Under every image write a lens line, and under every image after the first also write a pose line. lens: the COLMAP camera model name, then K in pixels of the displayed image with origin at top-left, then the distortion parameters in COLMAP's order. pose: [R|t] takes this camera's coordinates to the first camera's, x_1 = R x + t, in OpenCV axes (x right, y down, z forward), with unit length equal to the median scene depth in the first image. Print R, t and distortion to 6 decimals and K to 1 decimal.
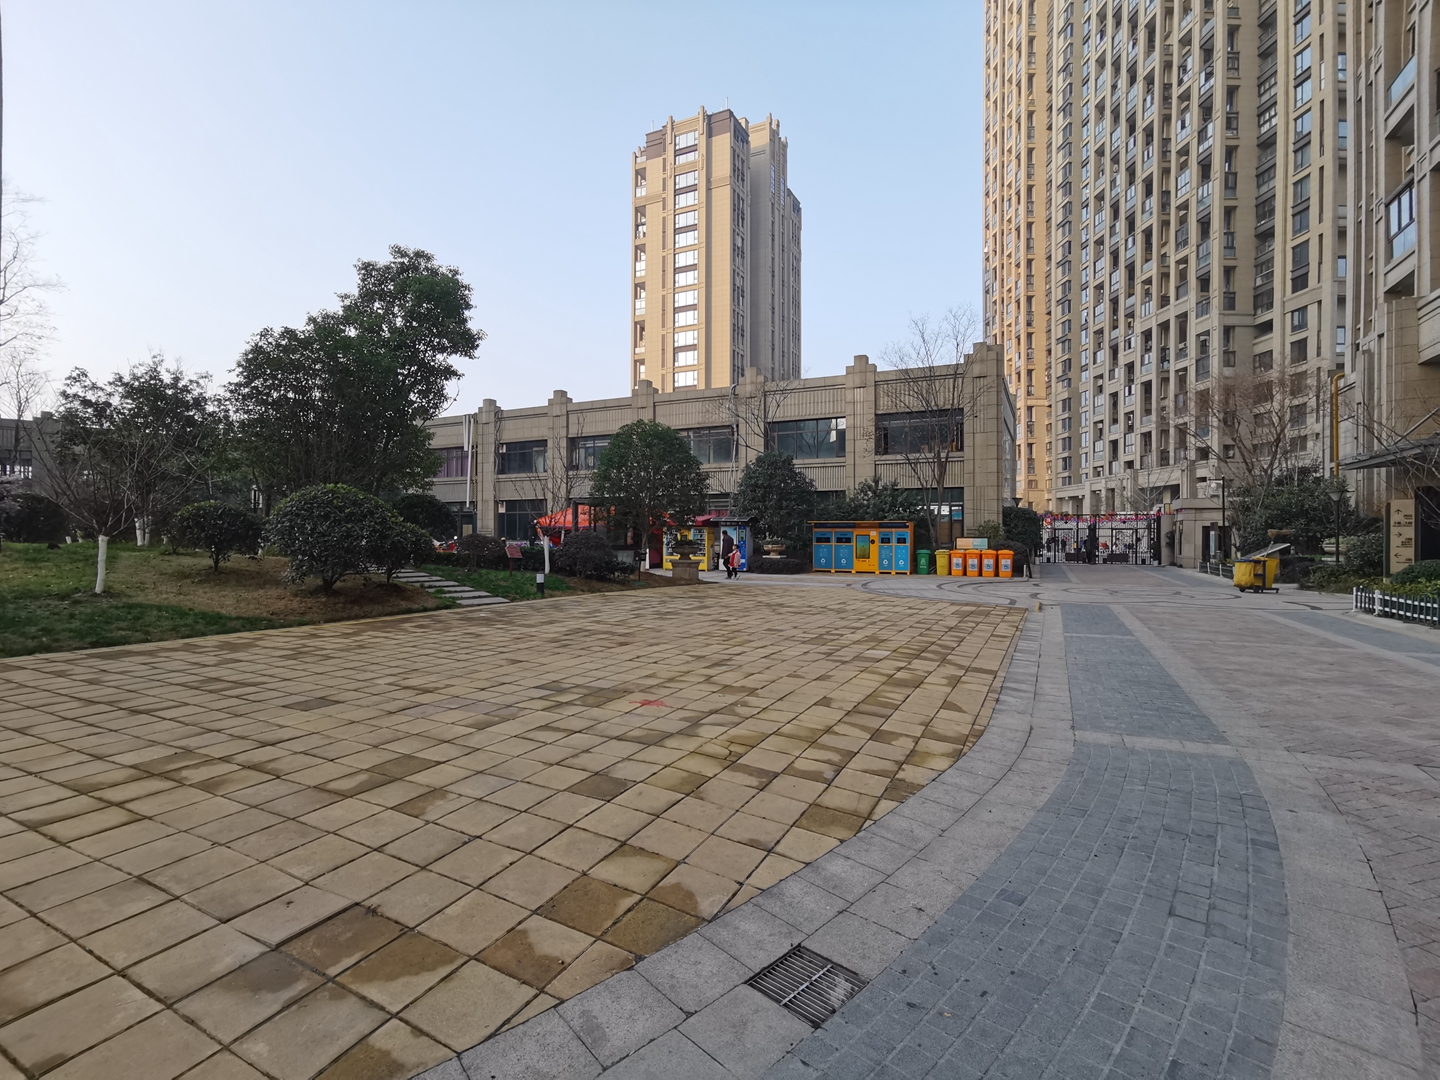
lens RADIAL K [[682.0, 0, 717.2], [0, 682.0, 534.7], [0, 0, 1]] dist [0.014177, -0.005239]
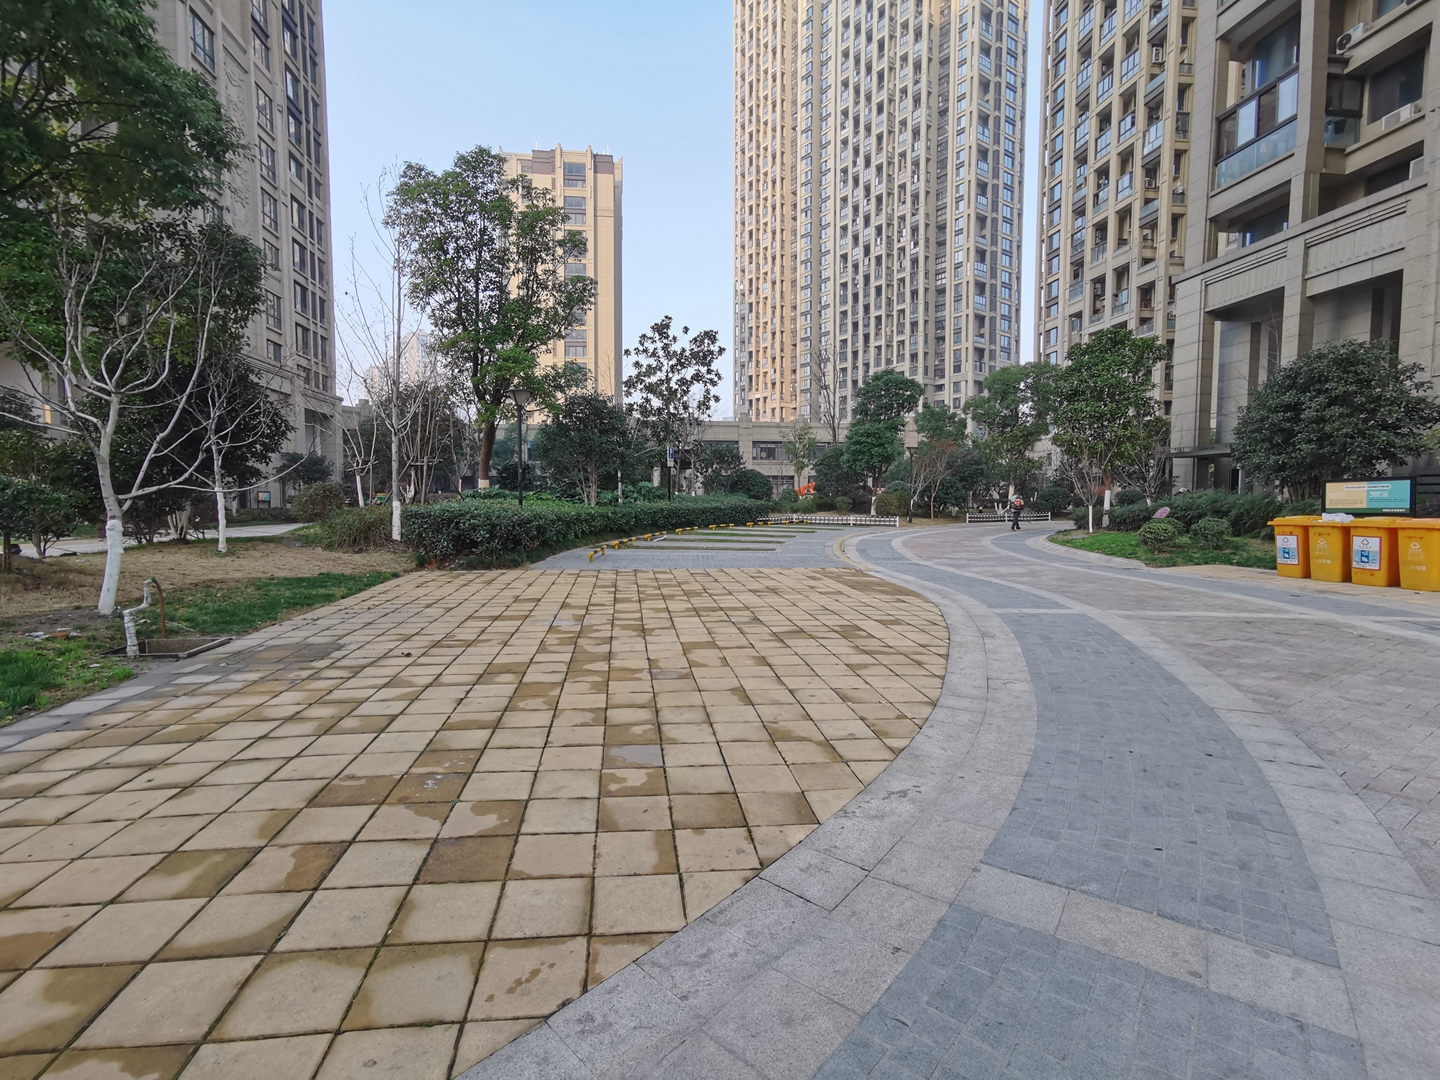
lens RADIAL K [[682.0, 0, 726.1], [0, 682.0, 518.5], [0, 0, 1]] dist [0.014177, -0.005239]
pose [[0.825047, -0.025523, 0.564488, -0.622616], [0.000508, 0.999012, 0.044427, -0.013128], [-0.565065, -0.036368, 0.824245, -0.205567]]
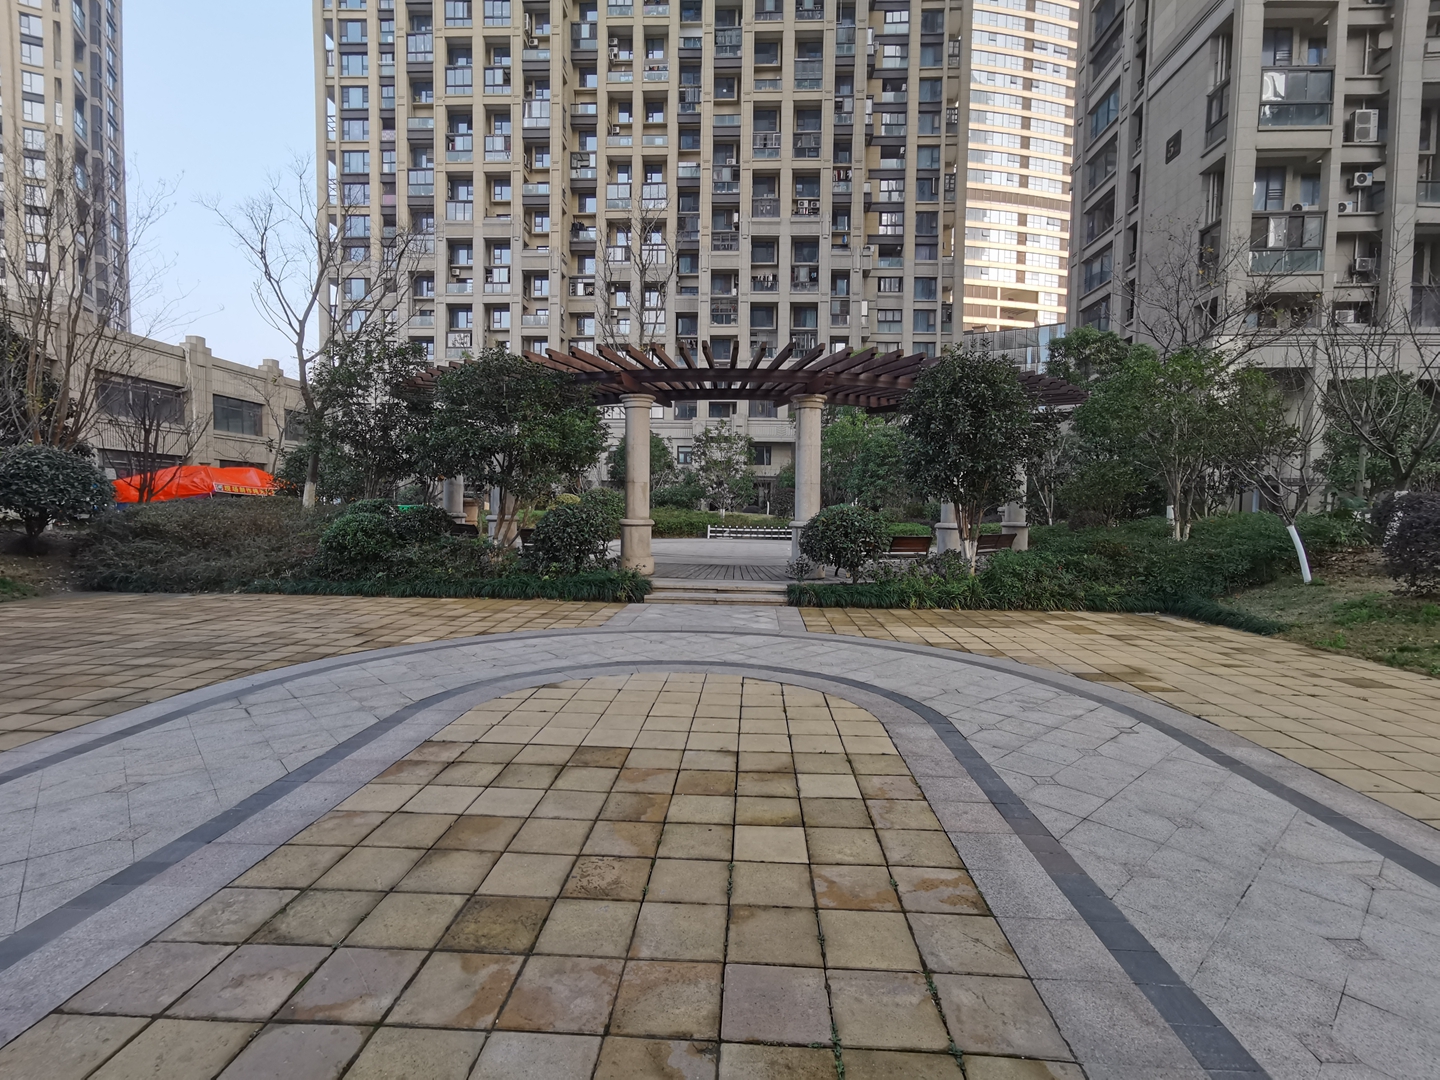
lens RADIAL K [[682.0, 0, 728.0], [0, 682.0, 538.3], [0, 0, 1]] dist [0.014177, -0.005239]
pose [[-0.404141, -0.051608, 0.913240, -0.535708], [-0.023803, 0.998662, 0.045901, -0.000016], [-0.914387, -0.003187, -0.404829, 0.290492]]
